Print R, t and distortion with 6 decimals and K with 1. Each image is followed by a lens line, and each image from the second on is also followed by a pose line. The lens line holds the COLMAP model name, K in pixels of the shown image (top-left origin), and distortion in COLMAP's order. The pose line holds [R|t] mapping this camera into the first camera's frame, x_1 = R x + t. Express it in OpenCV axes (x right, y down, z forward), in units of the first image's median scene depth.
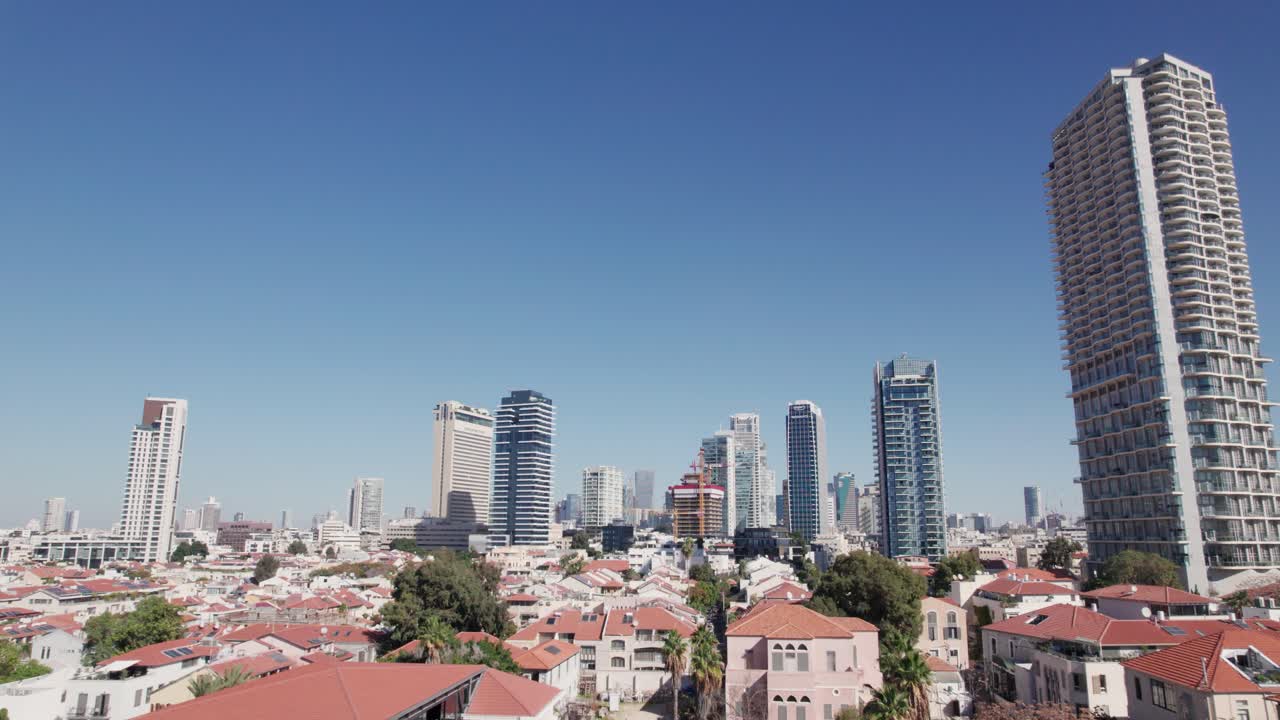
lens RADIAL K [[819.8, 0, 640.0], [0, 819.8, 360.0], [0, 0, 1]] dist [-0.004425, -0.000207]
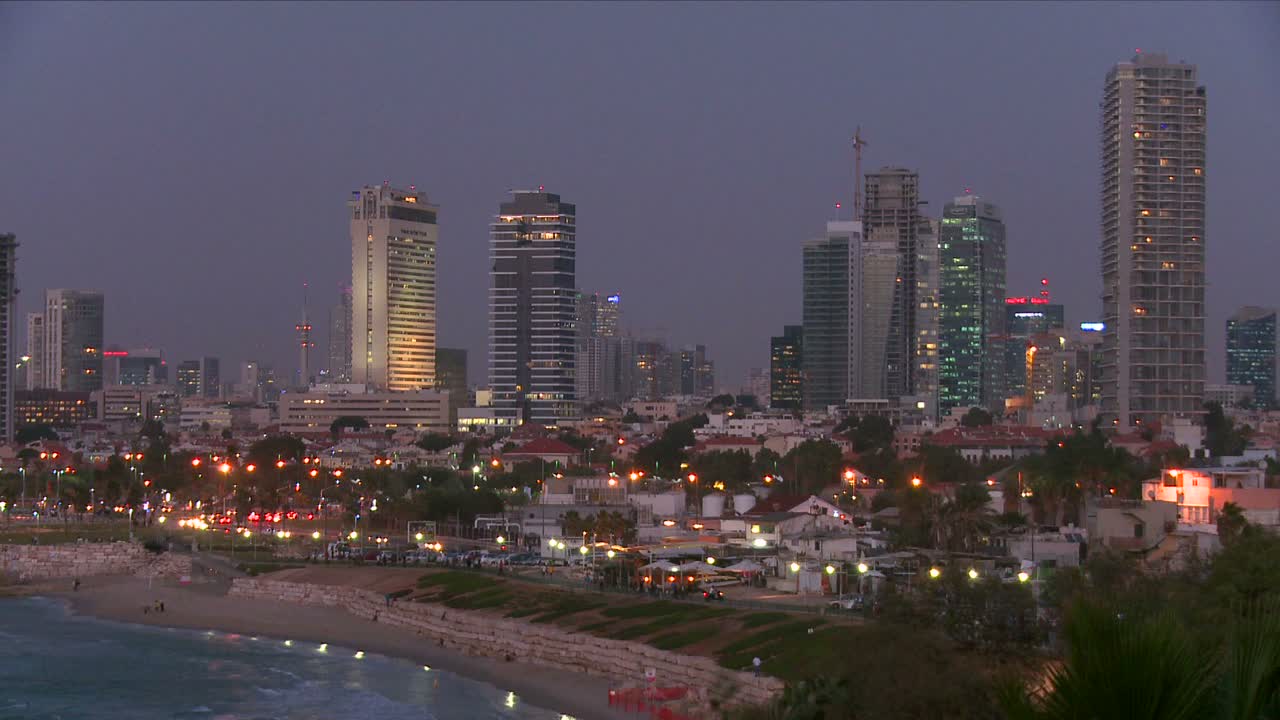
lens RADIAL K [[819.8, 0, 640.0], [0, 819.8, 360.0], [0, 0, 1]] dist [-0.004425, -0.000207]
pose [[0.992290, 0.004281, -0.123864, 0.021327], [0.014947, 0.987975, 0.153889, 0.069277], [0.123034, -0.154553, 0.980294, 0.348599]]
